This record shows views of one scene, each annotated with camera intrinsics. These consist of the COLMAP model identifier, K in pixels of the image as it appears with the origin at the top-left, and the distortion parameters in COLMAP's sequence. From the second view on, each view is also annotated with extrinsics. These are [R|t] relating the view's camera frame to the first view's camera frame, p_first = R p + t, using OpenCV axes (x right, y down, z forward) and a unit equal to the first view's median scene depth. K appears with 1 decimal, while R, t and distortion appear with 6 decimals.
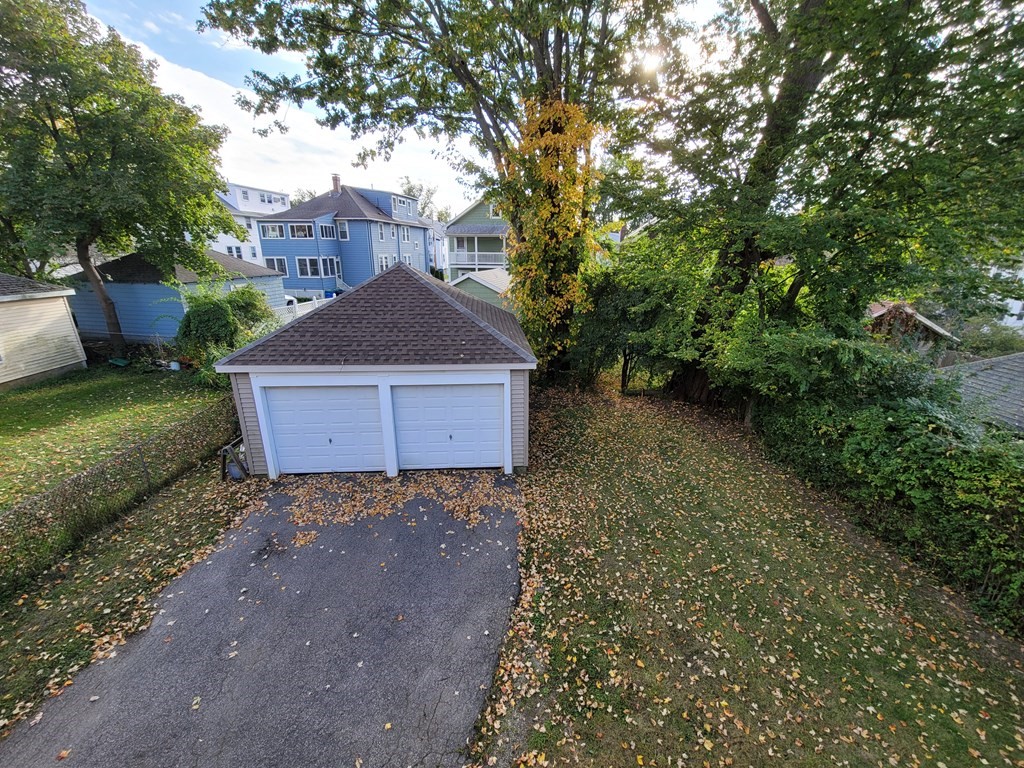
lens RADIAL K [[416.4, 0, 510.9], [0, 416.4, 386.6], [0, 0, 1]] dist [-0.003775, 0.000872]
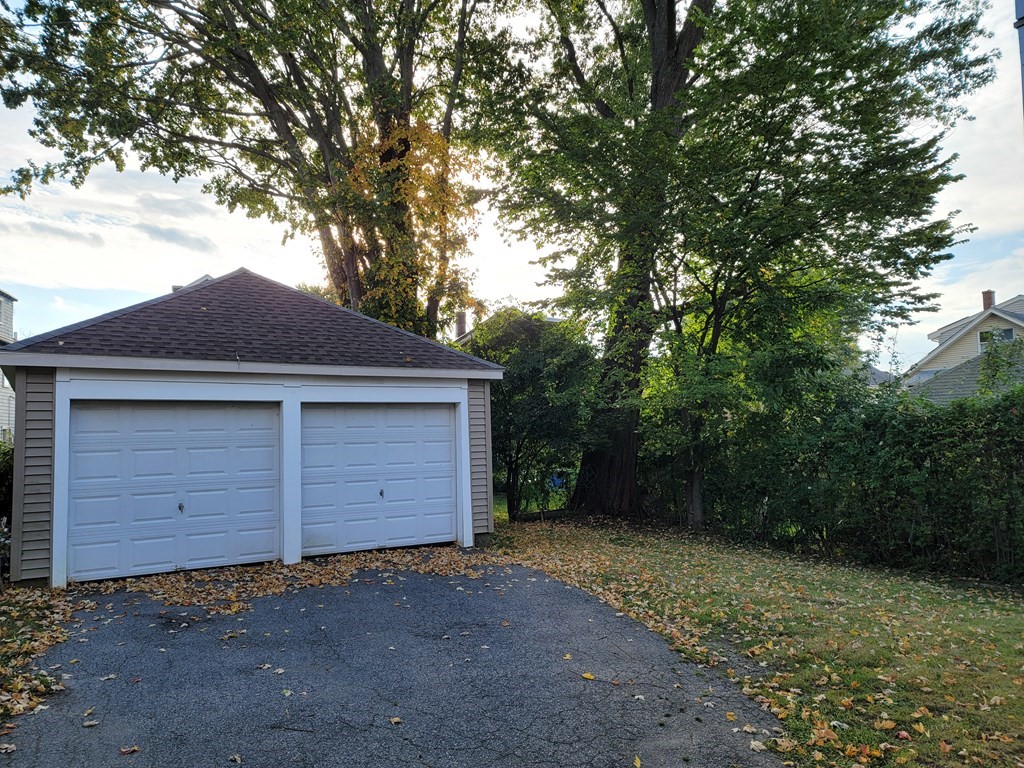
lens RADIAL K [[743.0, 0, 510.5], [0, 743.0, 384.8], [0, 0, 1]] dist [0.000582, -0.002421]
pose [[0.893908, 0.012750, 0.448068, -0.420307], [0.152865, 0.931002, -0.331462, 0.327947], [-0.421379, 0.364791, 0.830282, -0.082193]]
